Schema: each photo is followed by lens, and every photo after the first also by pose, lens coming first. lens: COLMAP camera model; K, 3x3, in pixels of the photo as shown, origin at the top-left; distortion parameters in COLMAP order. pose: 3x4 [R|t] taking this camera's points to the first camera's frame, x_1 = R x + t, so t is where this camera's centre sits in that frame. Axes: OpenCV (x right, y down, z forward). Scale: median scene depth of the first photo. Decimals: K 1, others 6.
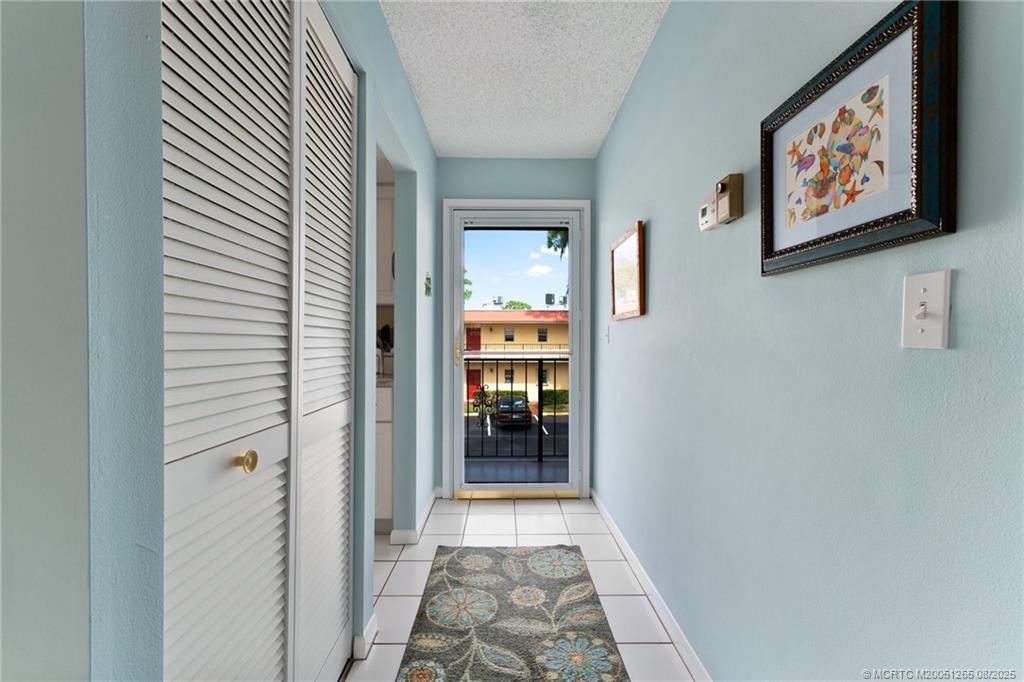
lens RADIAL K [[438.5, 0, 512.1], [0, 438.5, 343.1], [0, 0, 1]] dist [0.020487, -0.008006]
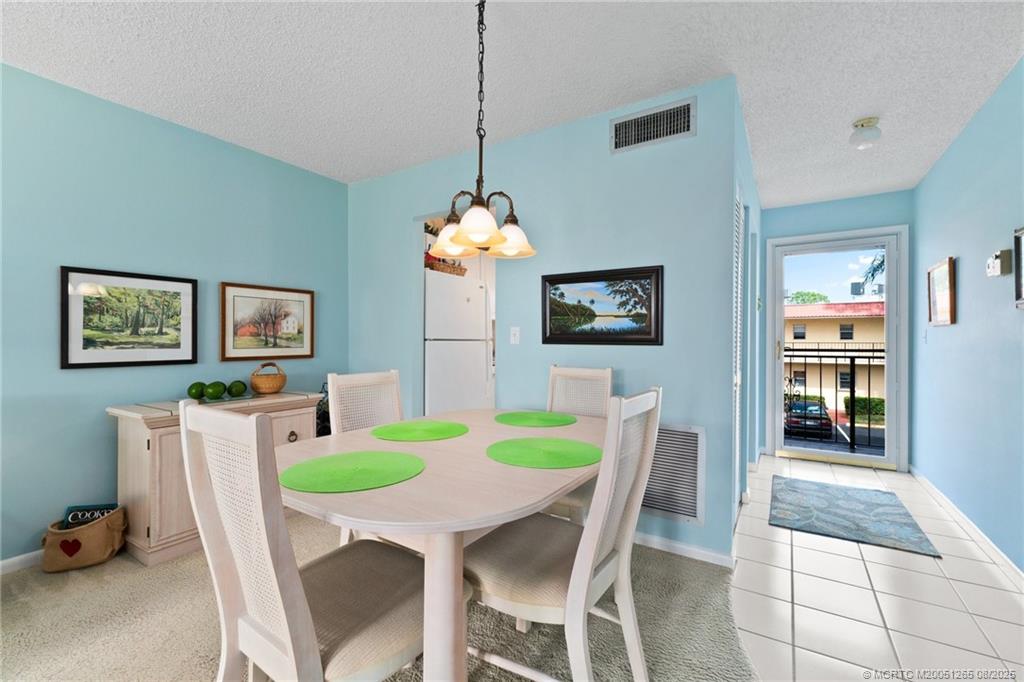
lens RADIAL K [[438.5, 0, 512.1], [0, 438.5, 343.1], [0, 0, 1]] dist [0.020487, -0.008006]
pose [[0.839439, -0.000437, -0.543454, -0.100989], [0.002489, 0.999992, 0.003041, -0.008689], [0.543448, -0.003906, 0.839434, -0.837081]]
